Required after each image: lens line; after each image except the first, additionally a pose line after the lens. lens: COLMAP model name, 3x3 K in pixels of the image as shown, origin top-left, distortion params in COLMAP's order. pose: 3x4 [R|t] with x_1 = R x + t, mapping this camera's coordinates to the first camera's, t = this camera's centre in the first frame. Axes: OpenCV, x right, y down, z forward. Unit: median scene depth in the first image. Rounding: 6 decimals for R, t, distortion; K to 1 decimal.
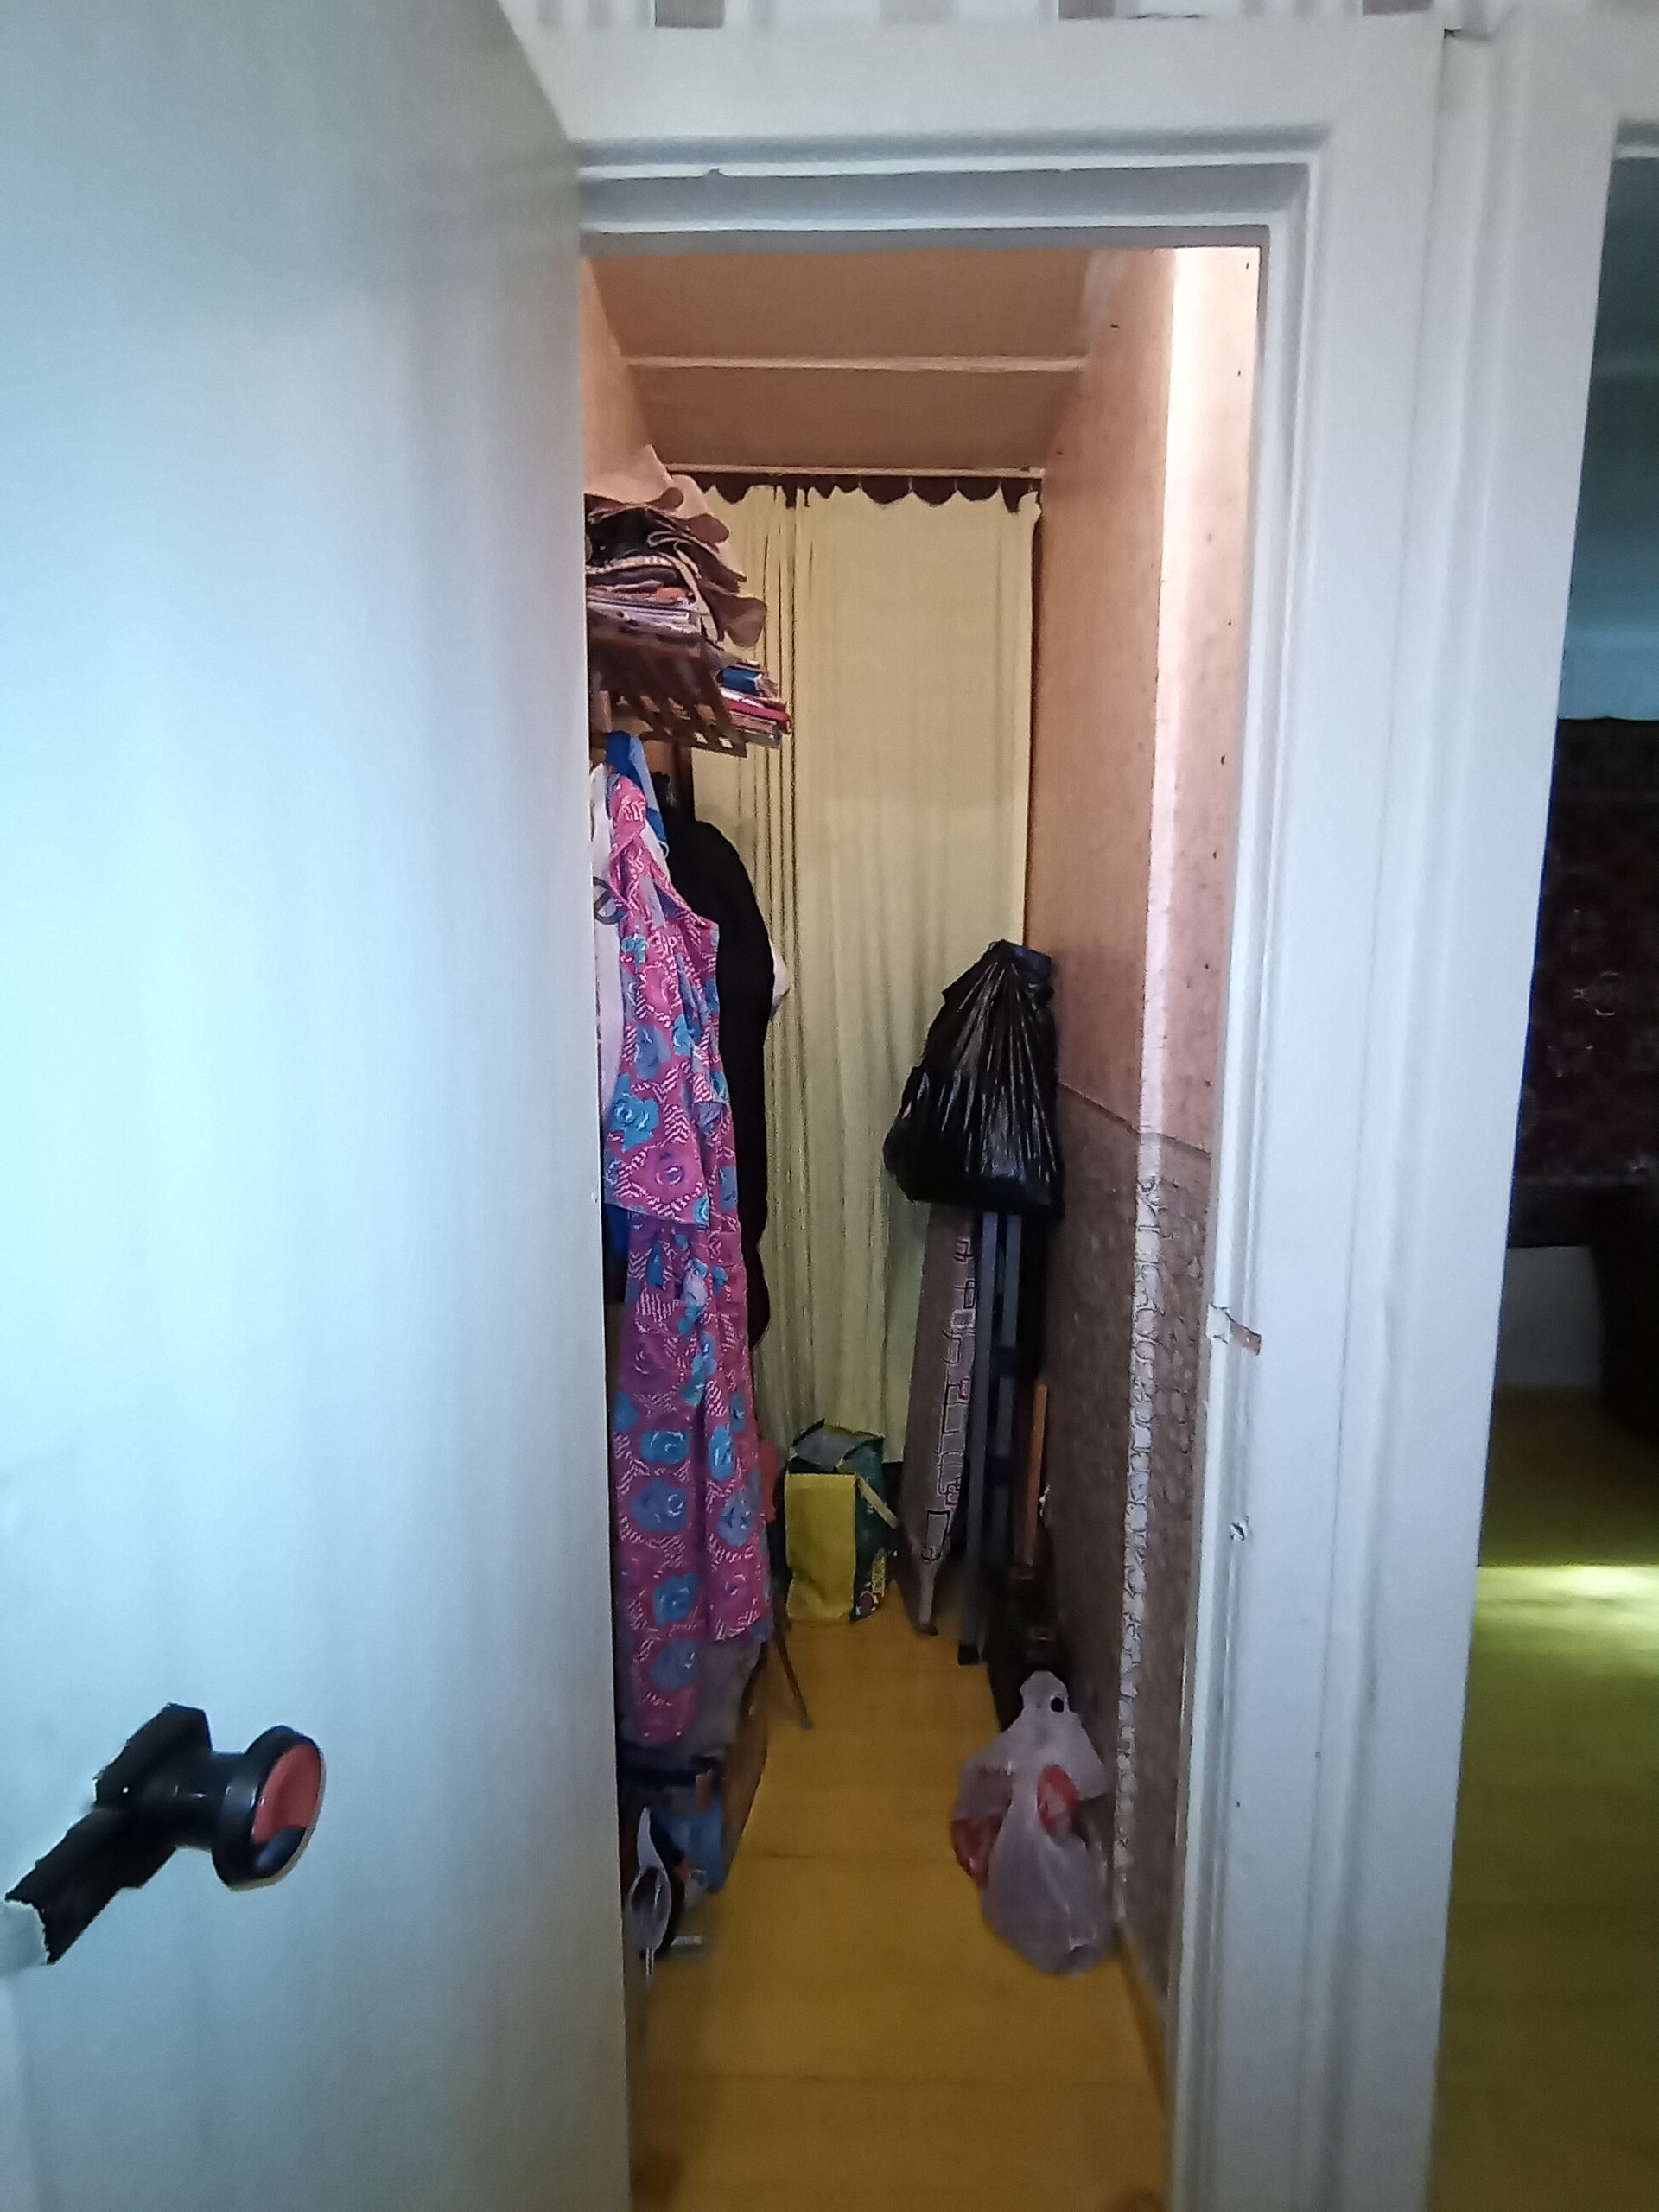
lens RADIAL K [[1078.1, 0, 827.9], [0, 1078.1, 1110.3], [0, 0, 1]] dist [0.018975, -0.012430]
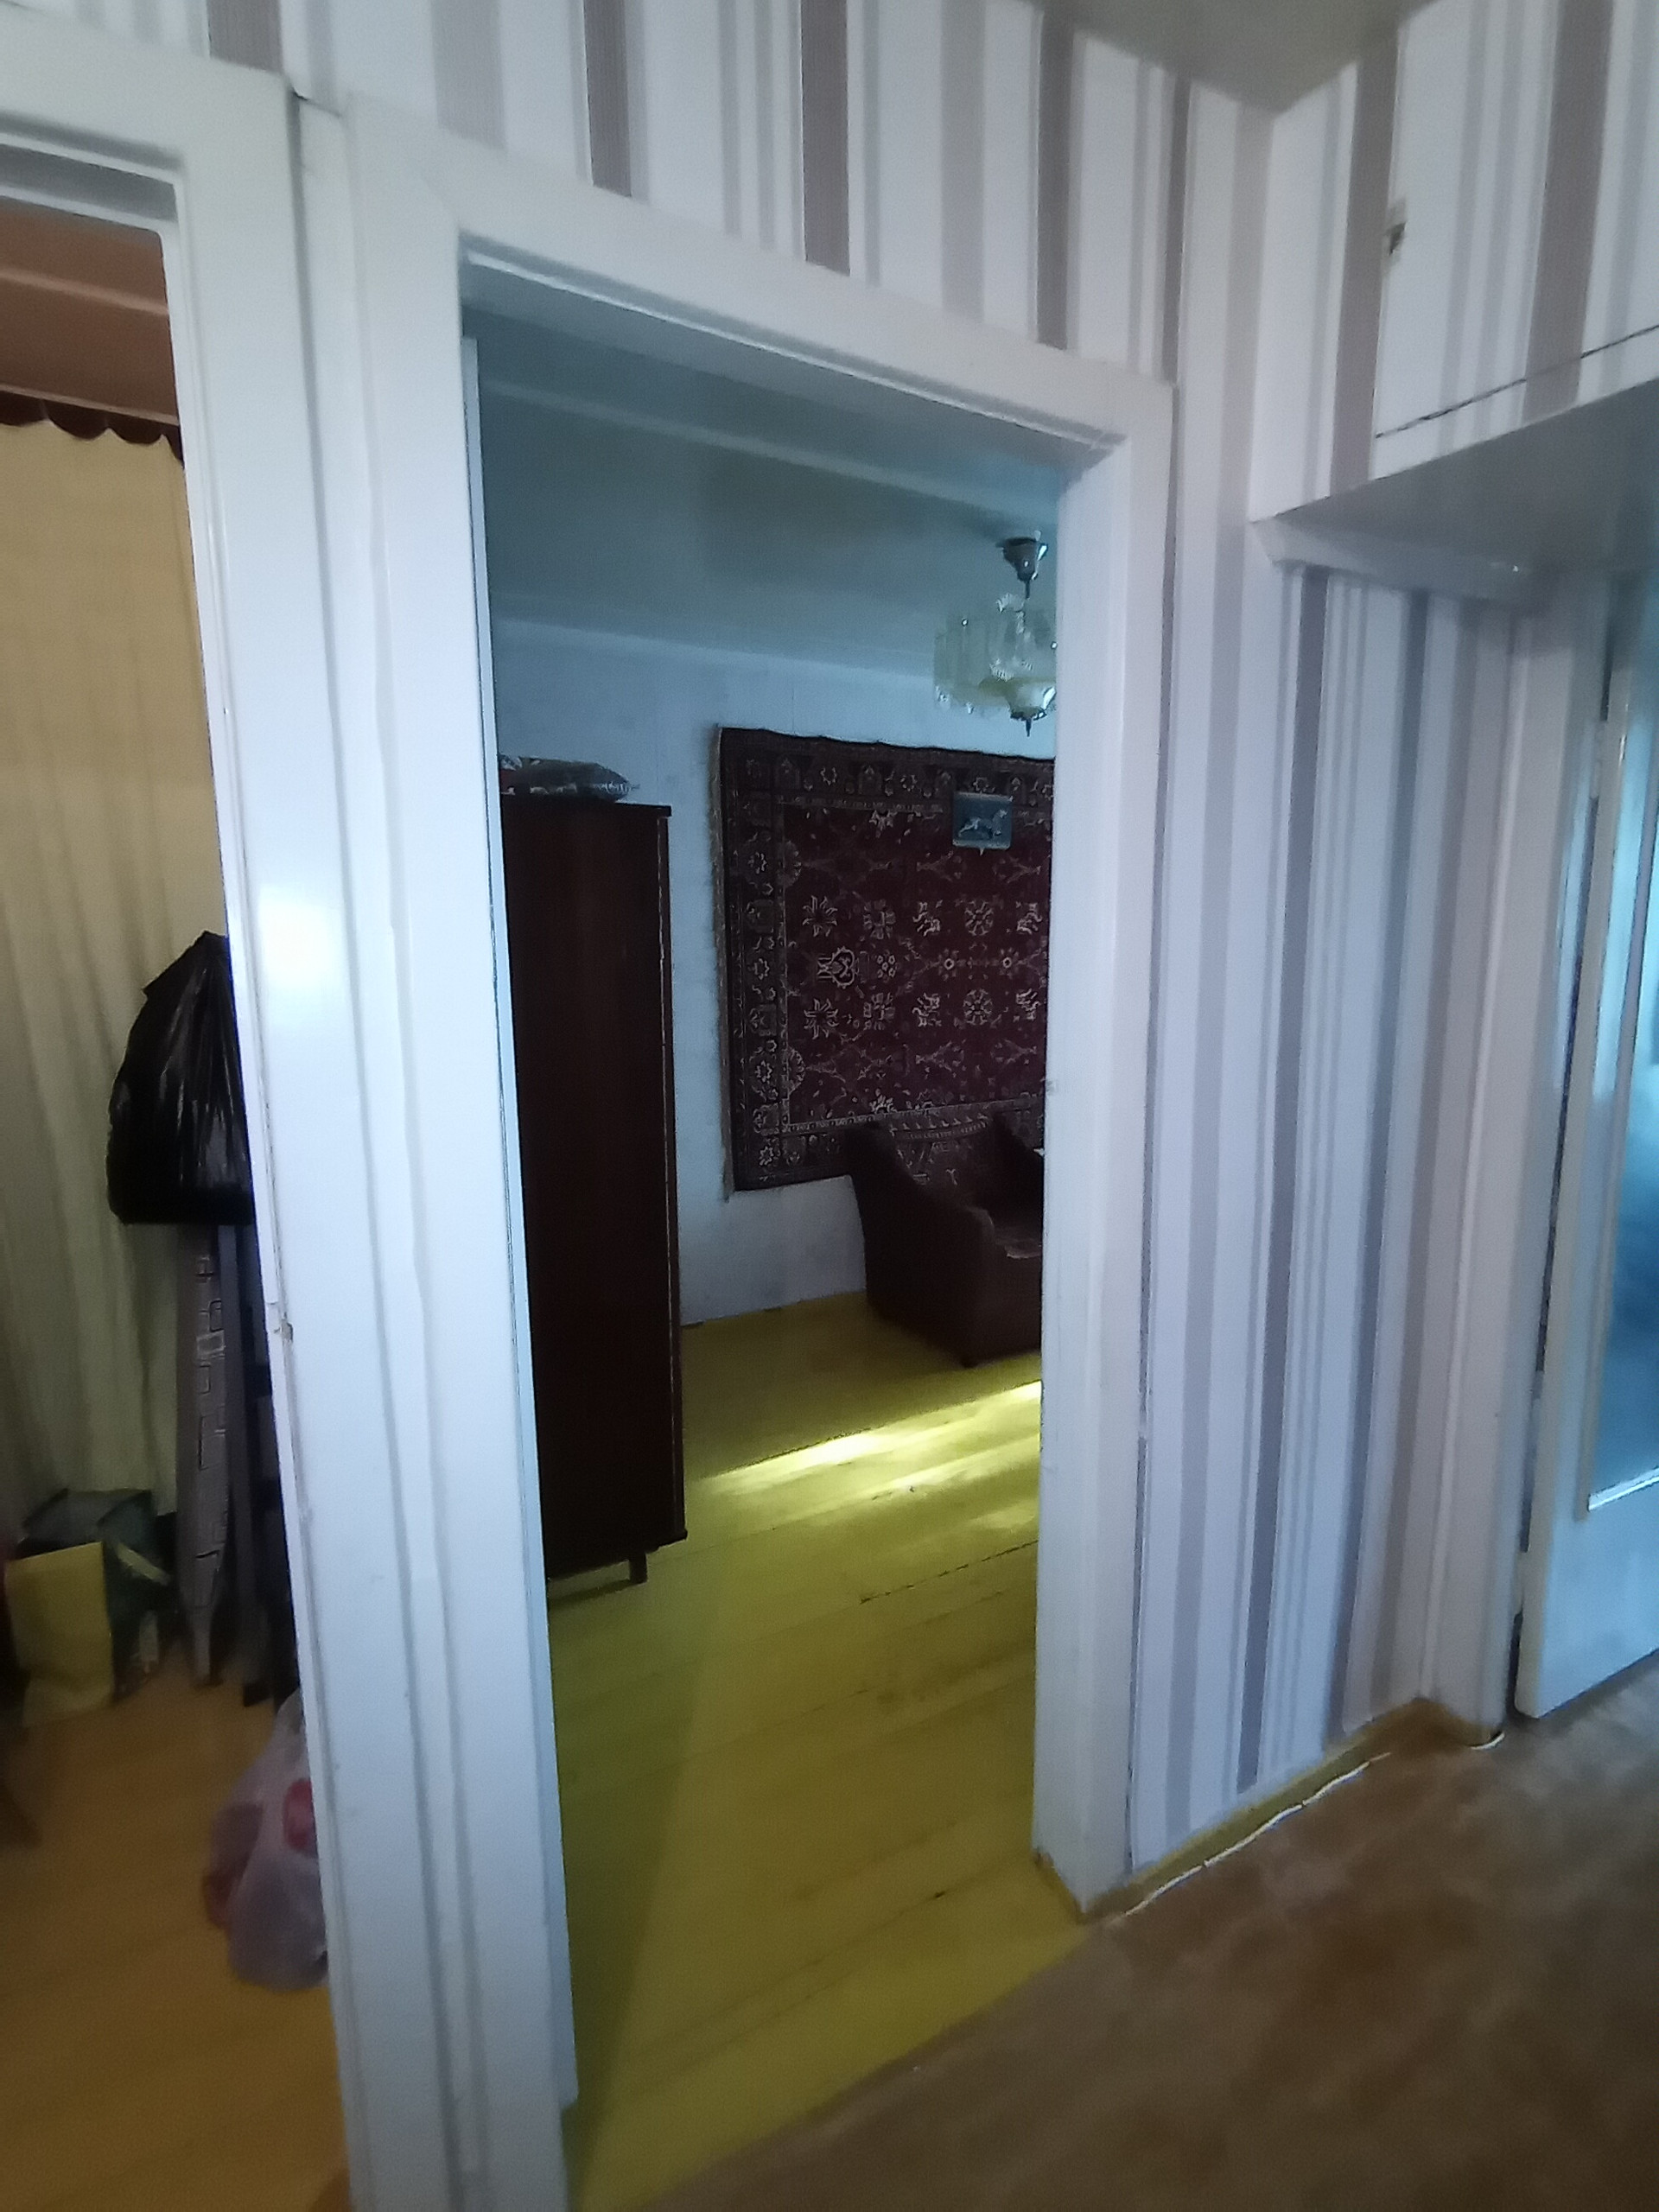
lens RADIAL K [[1078.1, 0, 827.2], [0, 1078.1, 1107.9], [0, 0, 1]] dist [0.018975, -0.012430]
pose [[0.870131, -0.092316, 0.484097, 0.144382], [0.083577, 0.995712, 0.039657, -0.000055], [-0.485682, 0.005952, 0.874115, -0.064533]]
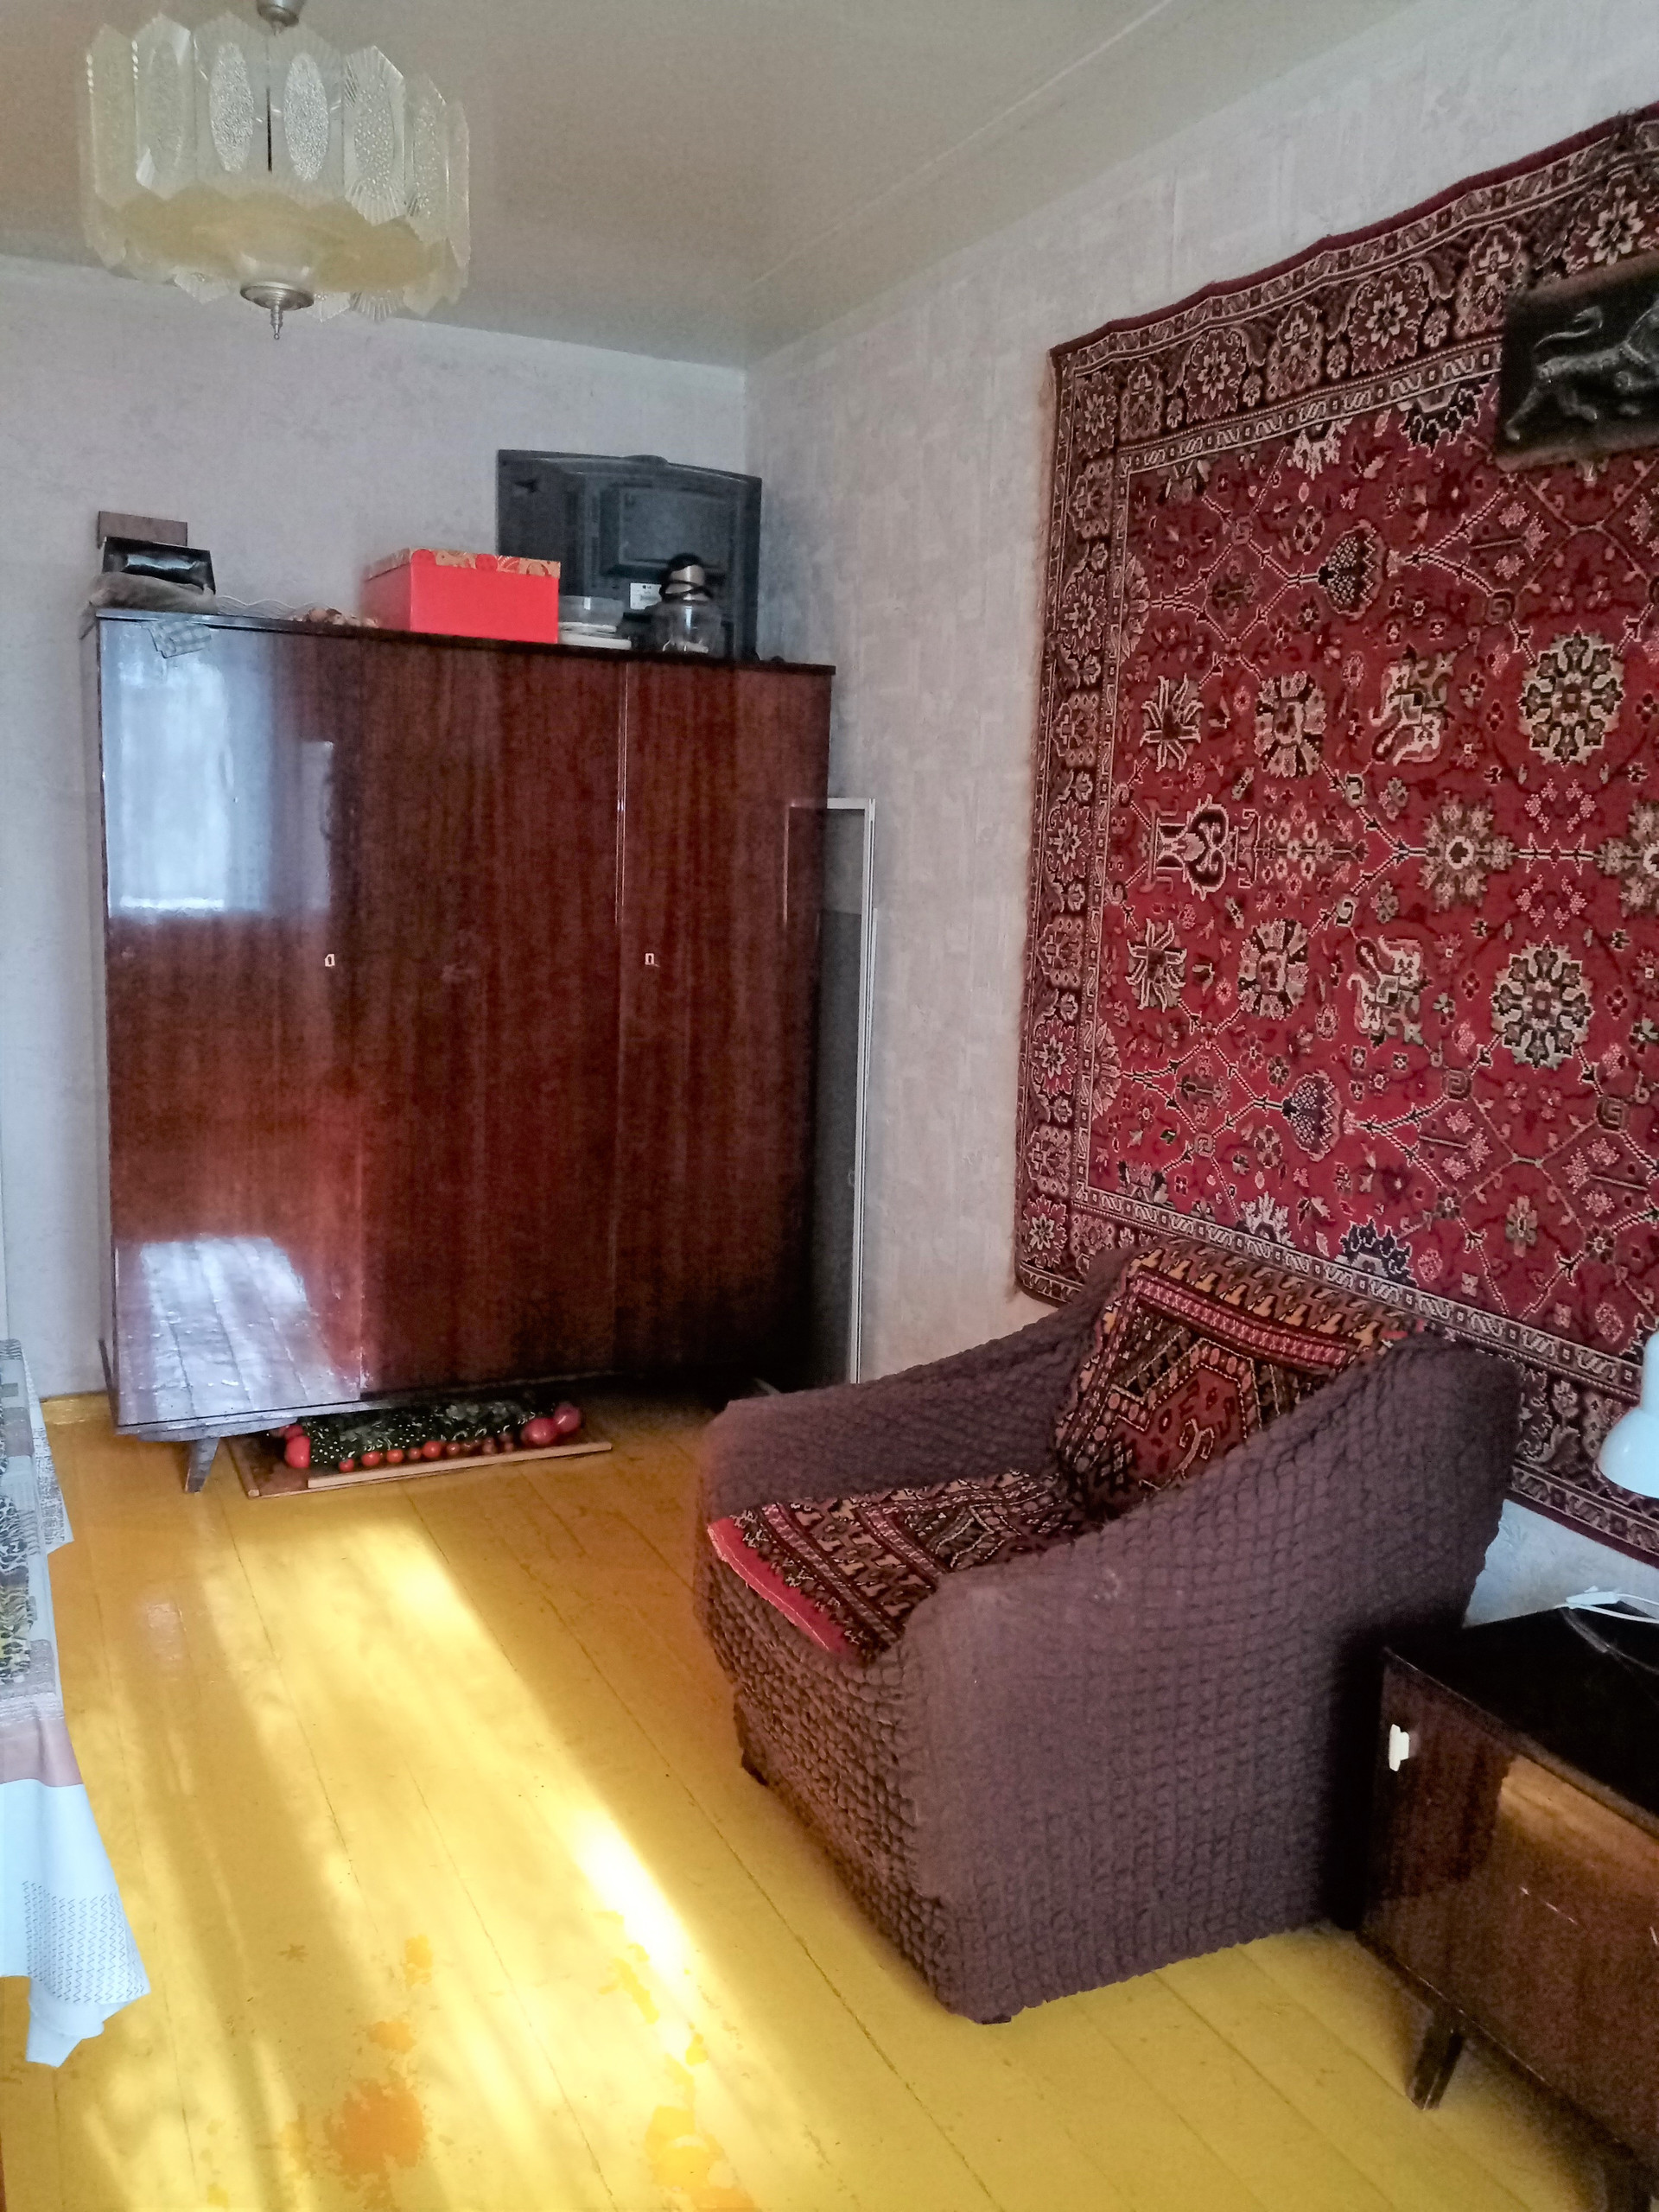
lens RADIAL K [[1684.1, 0, 829.1], [0, 1684.1, 1100.3], [0, 0, 1]] dist [0.002175, -0.003697]
pose [[0.458463, 0.145092, -0.876789, 1.858468], [-0.149781, 0.985085, 0.084694, -0.046867], [0.876001, 0.092497, 0.473357, 0.699382]]
